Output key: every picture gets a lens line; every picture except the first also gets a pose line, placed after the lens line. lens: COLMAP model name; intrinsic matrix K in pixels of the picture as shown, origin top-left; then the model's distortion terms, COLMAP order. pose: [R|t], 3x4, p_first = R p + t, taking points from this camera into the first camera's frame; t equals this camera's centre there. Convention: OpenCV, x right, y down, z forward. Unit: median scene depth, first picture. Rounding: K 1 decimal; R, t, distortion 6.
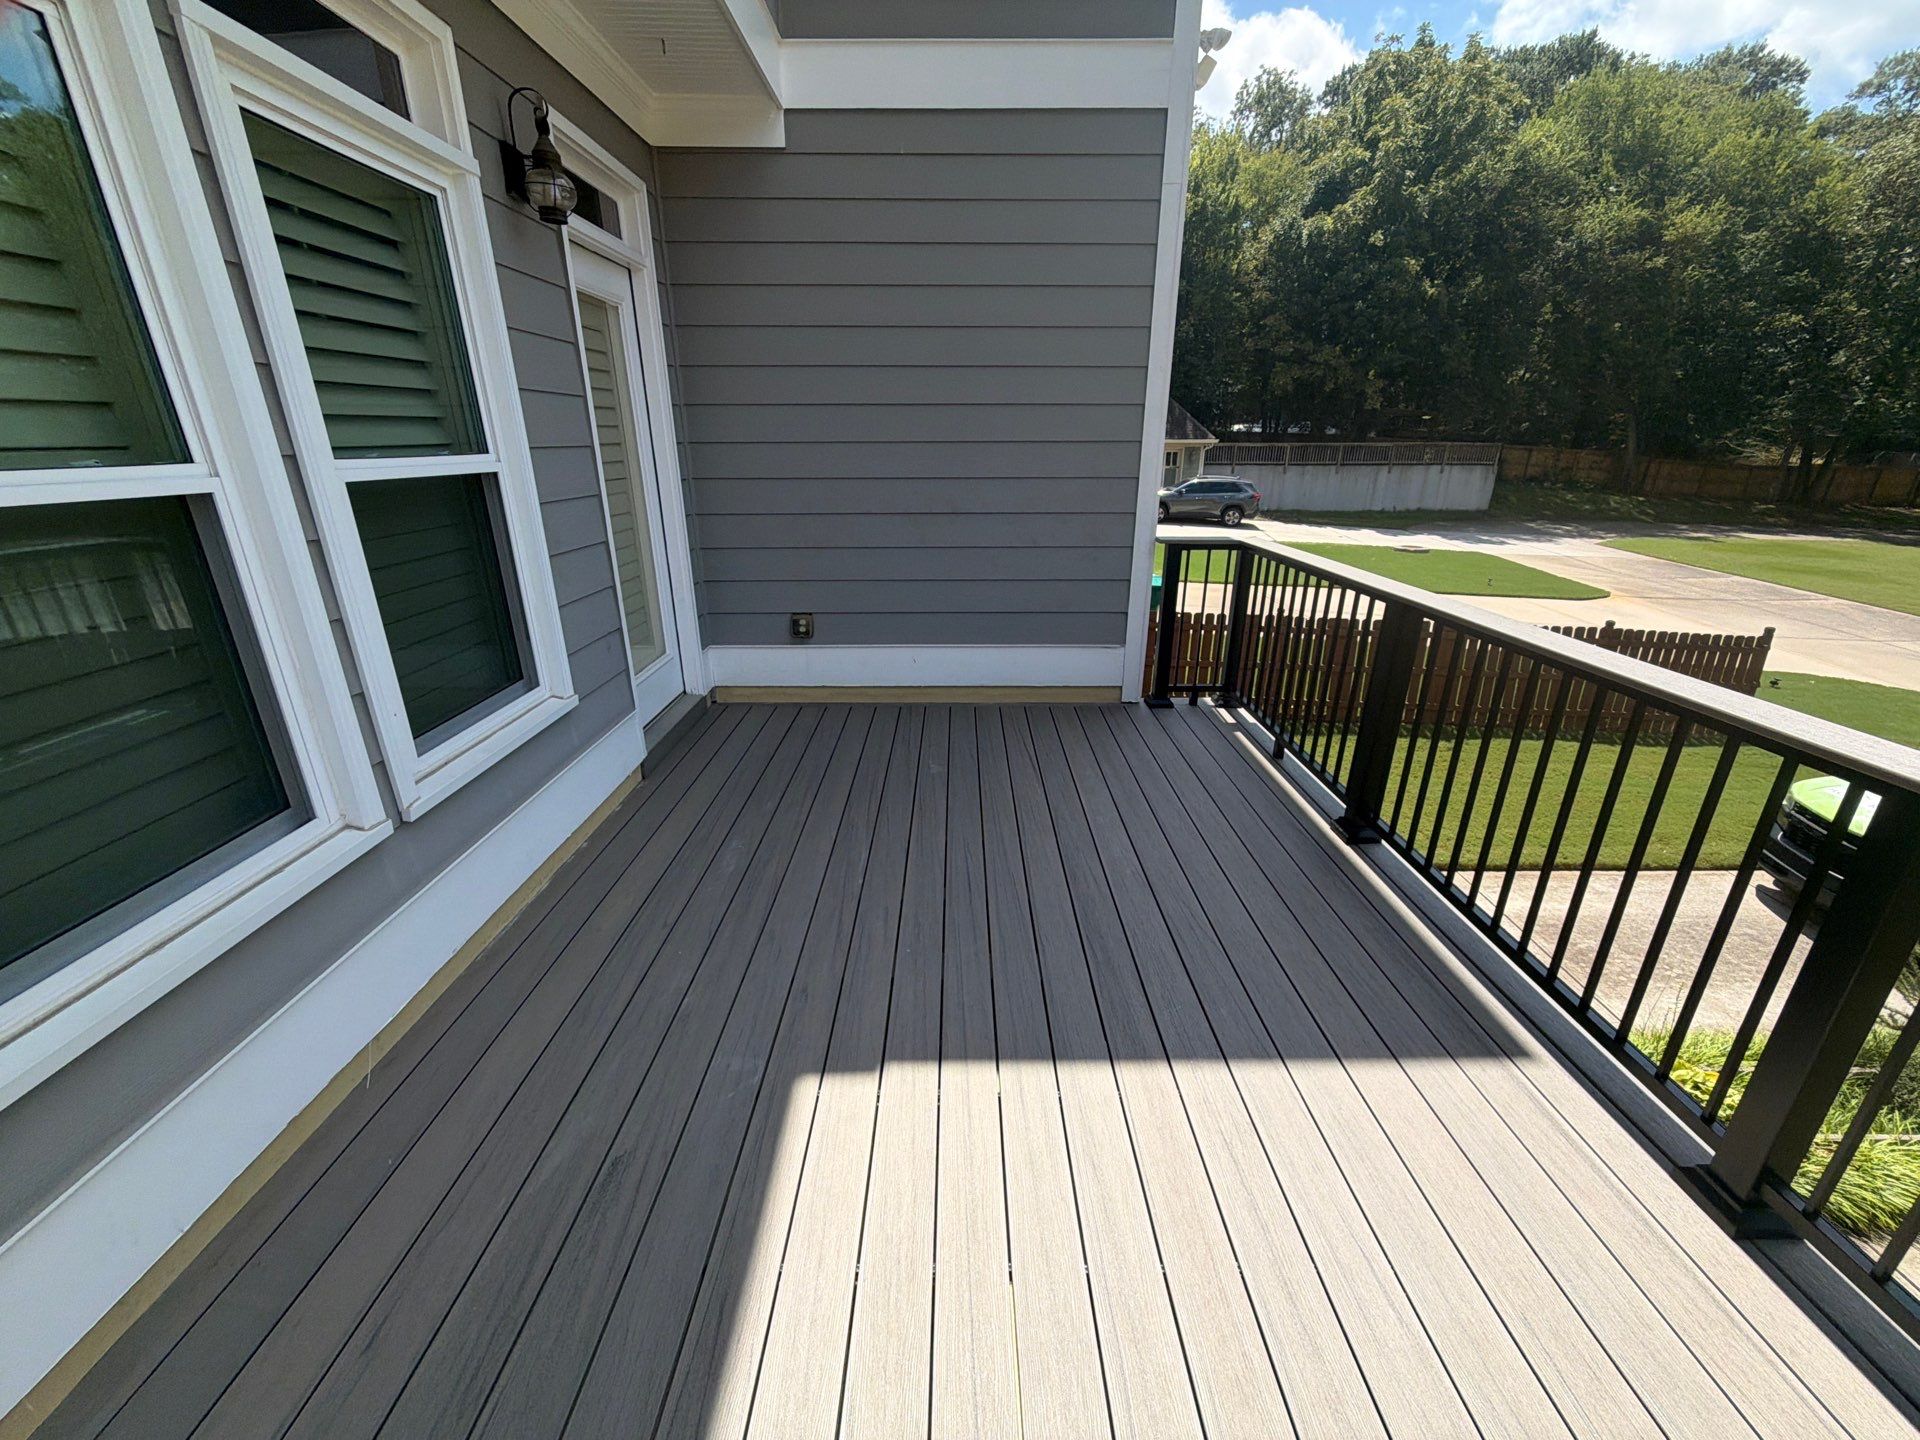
lens RADIAL K [[765.9, 0, 966.5], [0, 765.9, 726.6], [0, 0, 1]] dist [0.000899, -0.000283]
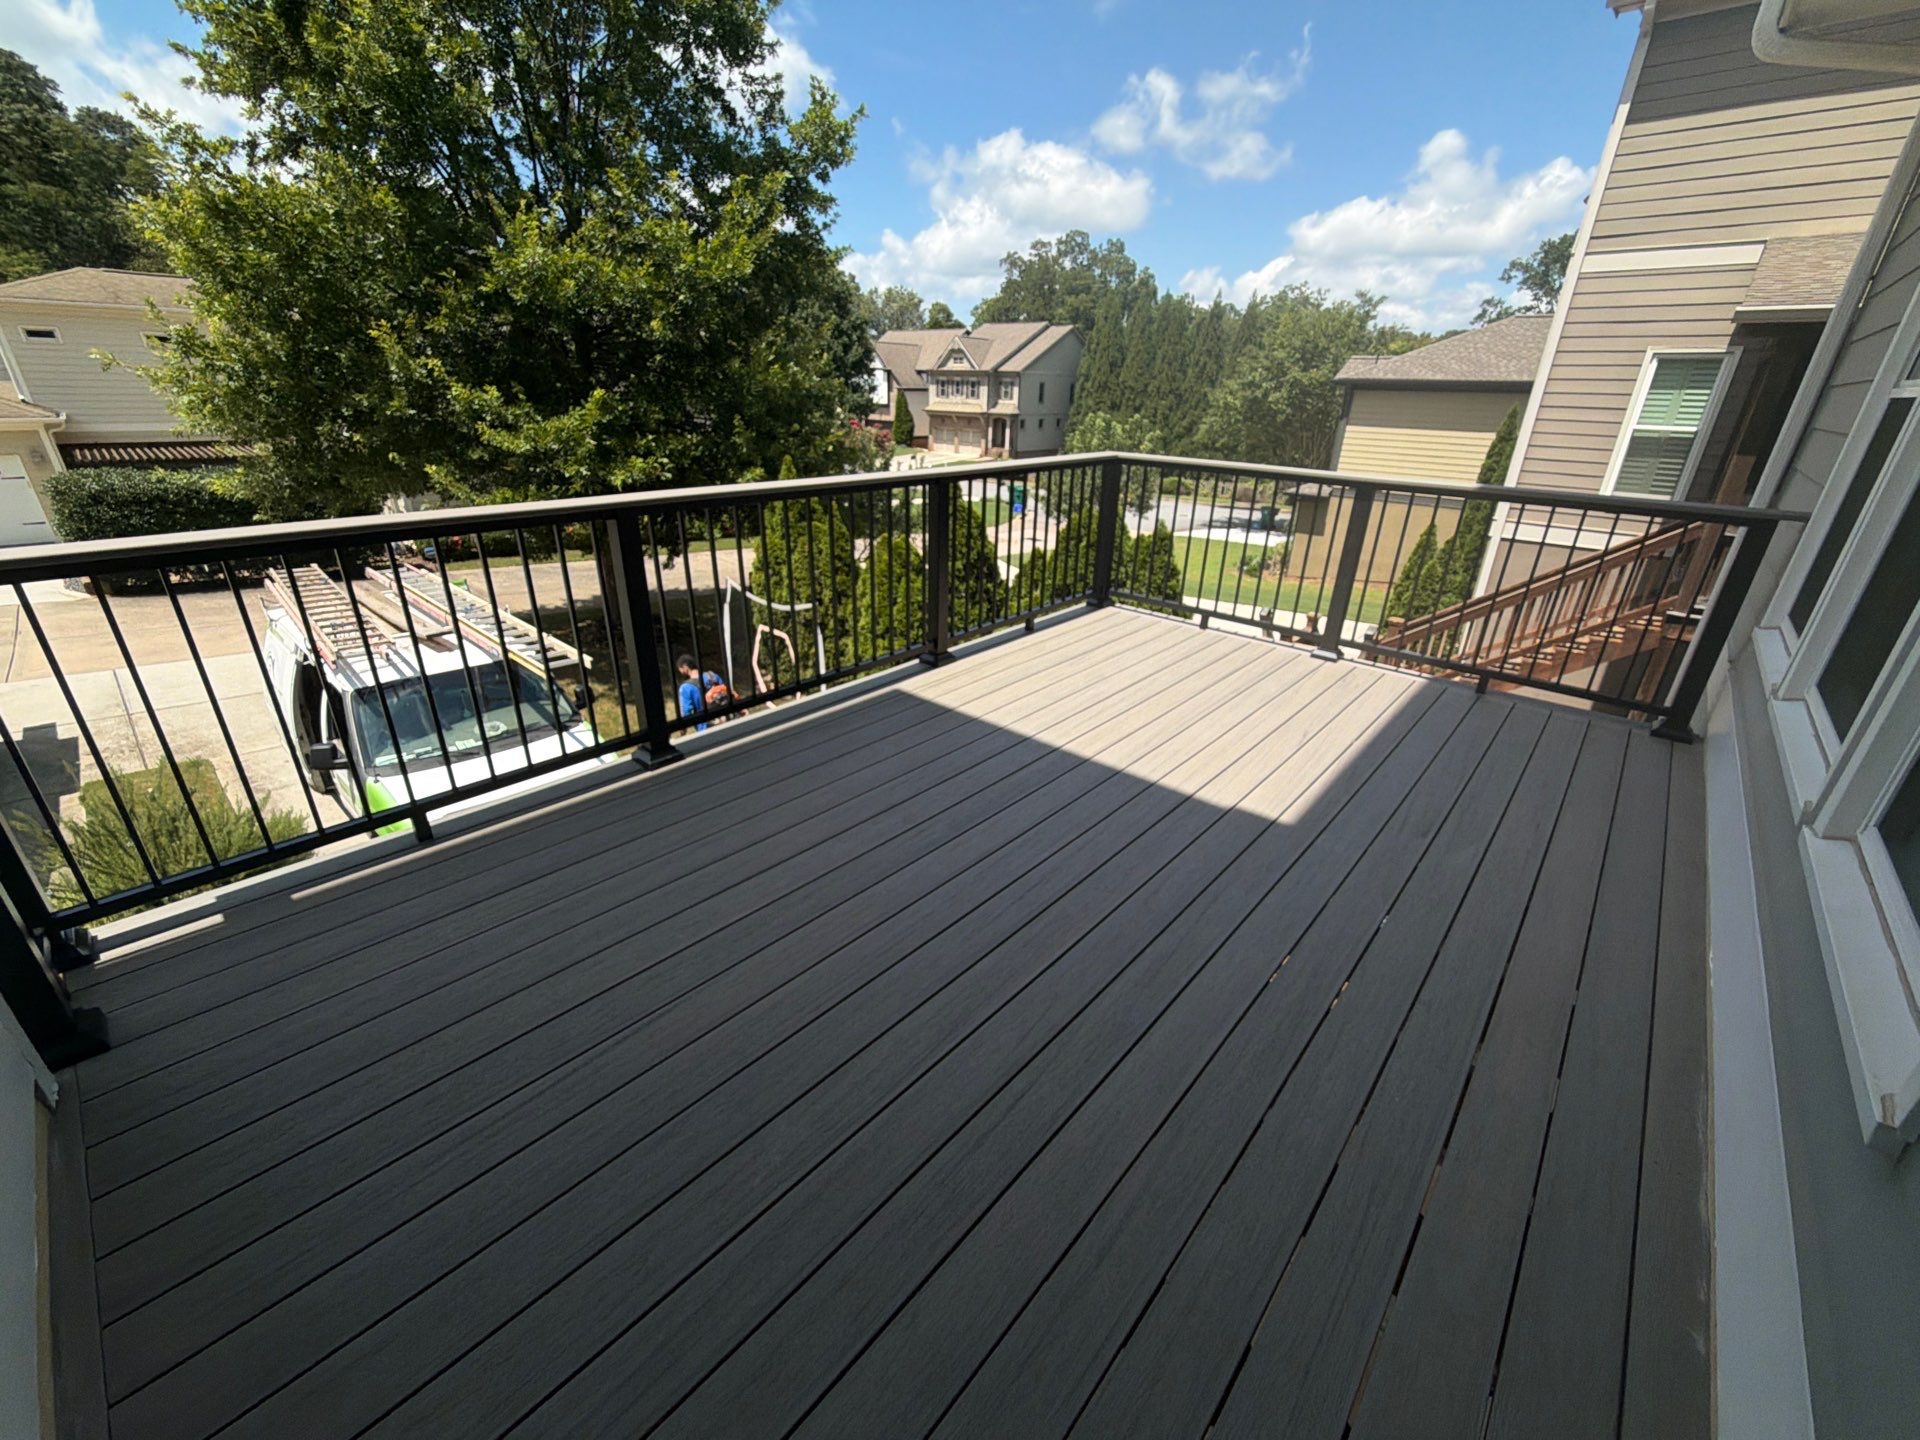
lens RADIAL K [[765.9, 0, 945.8], [0, 765.9, 714.8], [0, 0, 1]] dist [0.000899, -0.000283]
pose [[-0.728840, -0.289793, 0.620332, -0.434536], [0.217058, 0.761484, 0.610760, -0.522791], [-0.649367, 0.579795, -0.492098, 1.525740]]
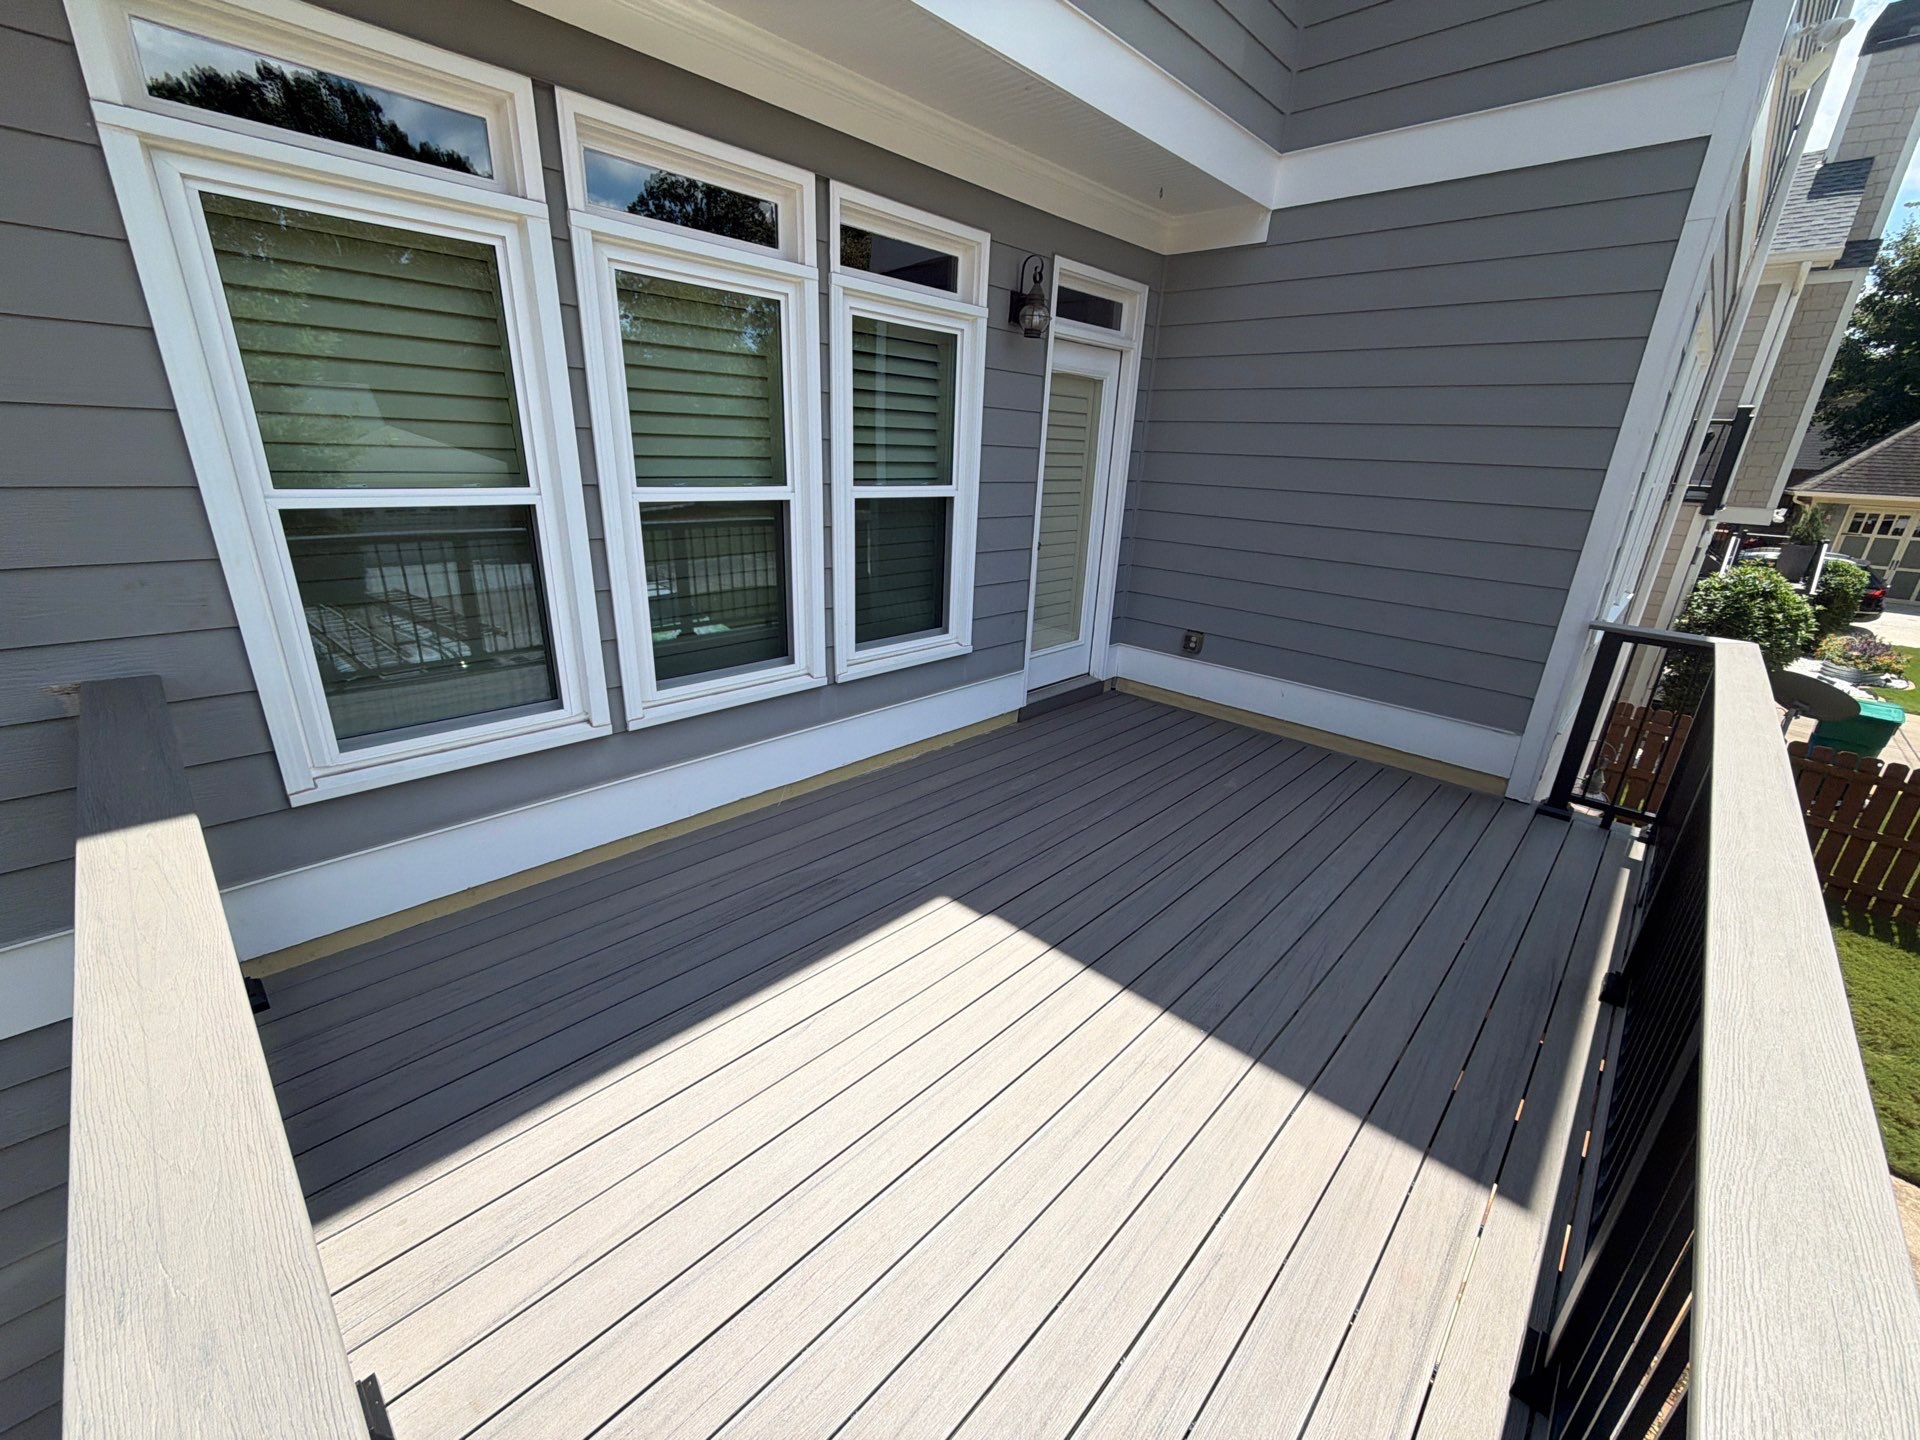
lens RADIAL K [[765.9, 0, 965.3], [0, 765.9, 731.7], [0, 0, 1]] dist [0.000899, -0.000283]
pose [[0.723079, 0.268460, -0.636464, 0.552929], [-0.282478, 0.955744, 0.082213, -0.000279], [0.630368, 0.120341, 0.766912, -0.155182]]
